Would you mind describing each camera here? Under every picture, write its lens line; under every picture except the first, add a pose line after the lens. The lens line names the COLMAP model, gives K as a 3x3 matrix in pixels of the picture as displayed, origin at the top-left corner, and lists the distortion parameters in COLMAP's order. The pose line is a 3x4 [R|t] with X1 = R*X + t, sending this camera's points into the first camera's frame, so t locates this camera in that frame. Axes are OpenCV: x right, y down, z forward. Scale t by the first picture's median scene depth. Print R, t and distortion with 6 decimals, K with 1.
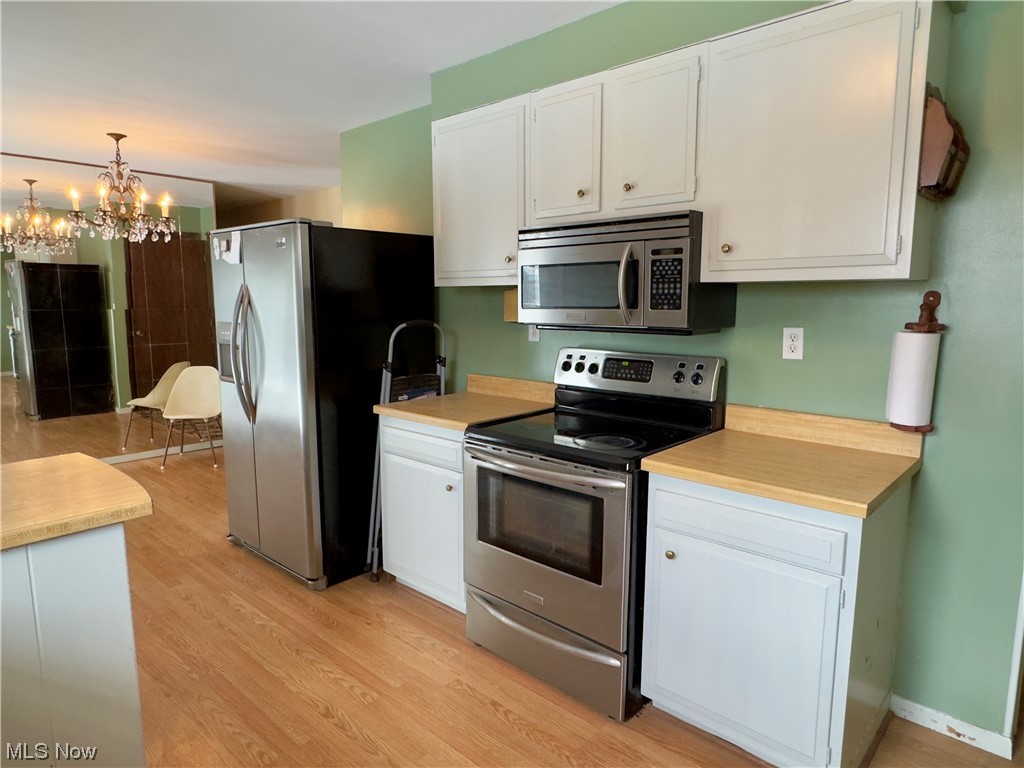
lens RADIAL K [[632.2, 0, 506.9], [0, 632.2, 386.0], [0, 0, 1]] dist [-0.000943, -0.000178]
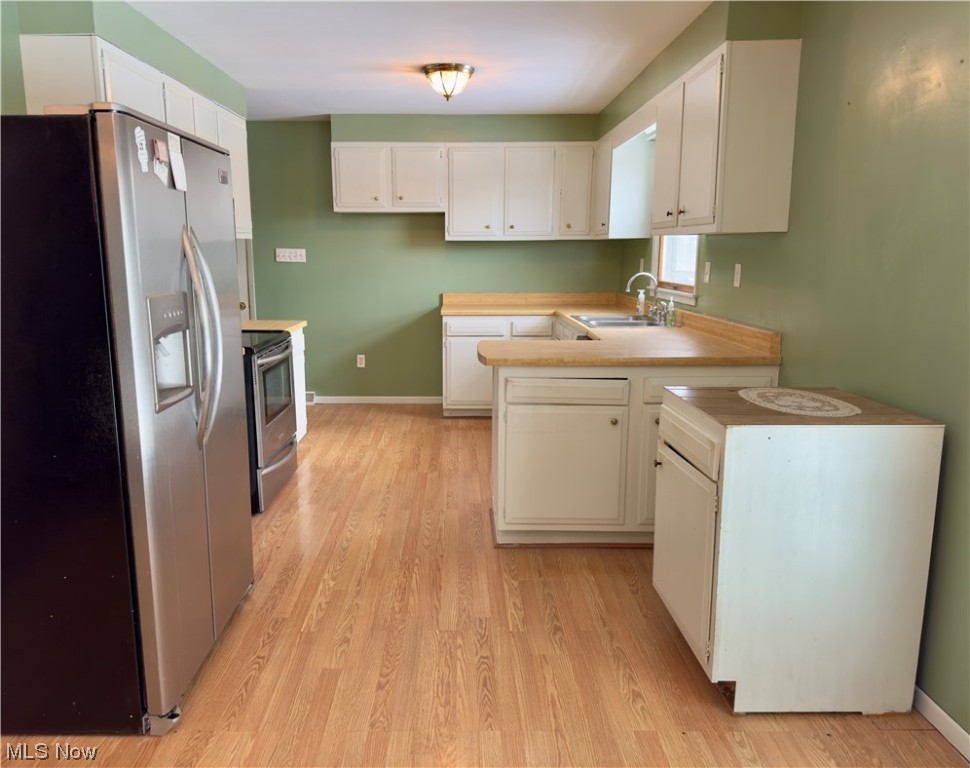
lens RADIAL K [[716.1, 0, 456.7], [0, 716.1, 381.6], [0, 0, 1]] dist [0.116913, -0.157209]
pose [[-0.675720, -0.132439, 0.725163, -1.609728], [0.107845, 0.955383, 0.274977, -0.260235], [-0.729227, 0.264013, -0.631289, 1.848987]]
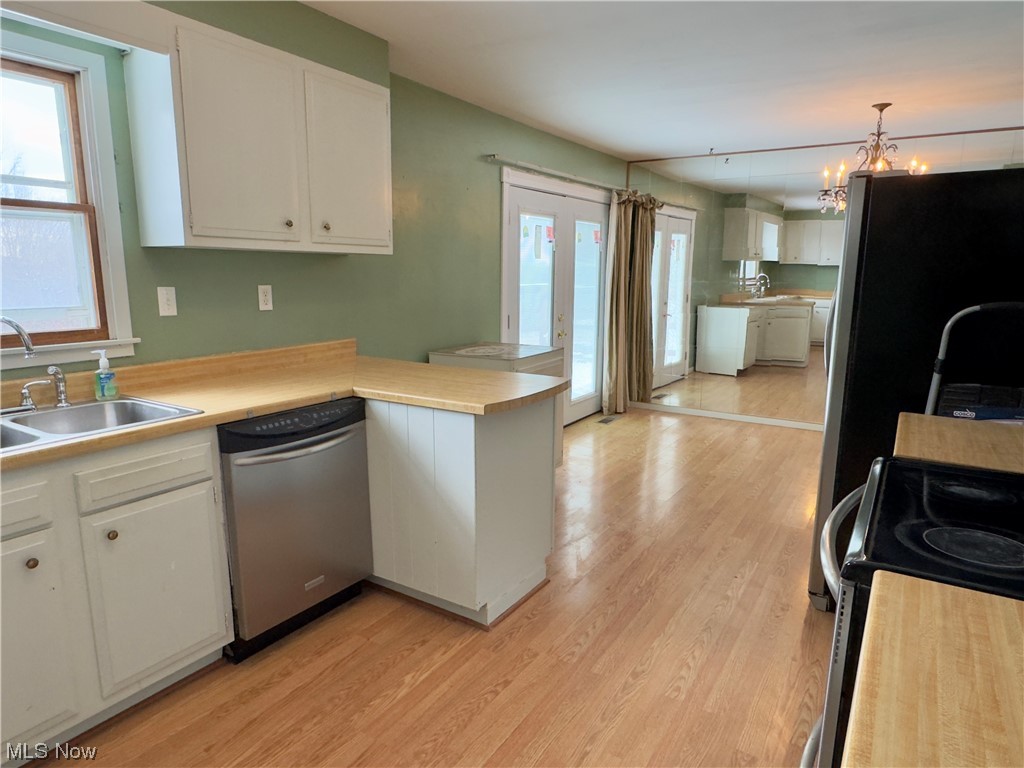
lens RADIAL K [[632.2, 0, 506.9], [0, 632.2, 386.0], [0, 0, 1]] dist [-0.000943, -0.000178]
pose [[0.176952, 0.176177, -0.968323, 0.571394], [-0.145606, 0.977709, 0.151276, -0.059925], [0.973389, 0.114225, 0.198660, 0.523748]]
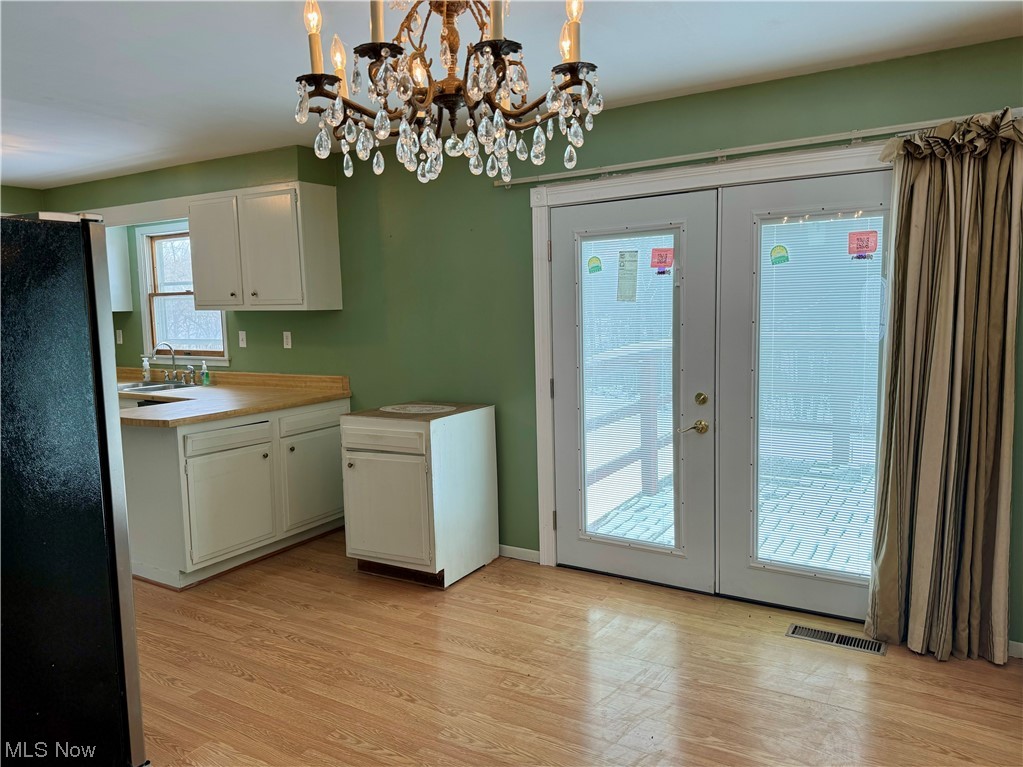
lens RADIAL K [[725.2, 0, 515.0], [0, 725.2, 385.1], [0, 0, 1]] dist [0.087775, -0.120351]
pose [[-0.978894, 0.040210, -0.200374, -1.041964], [-0.011074, 0.968576, 0.248471, -0.403934], [0.204068, 0.245446, -0.947688, 2.603356]]
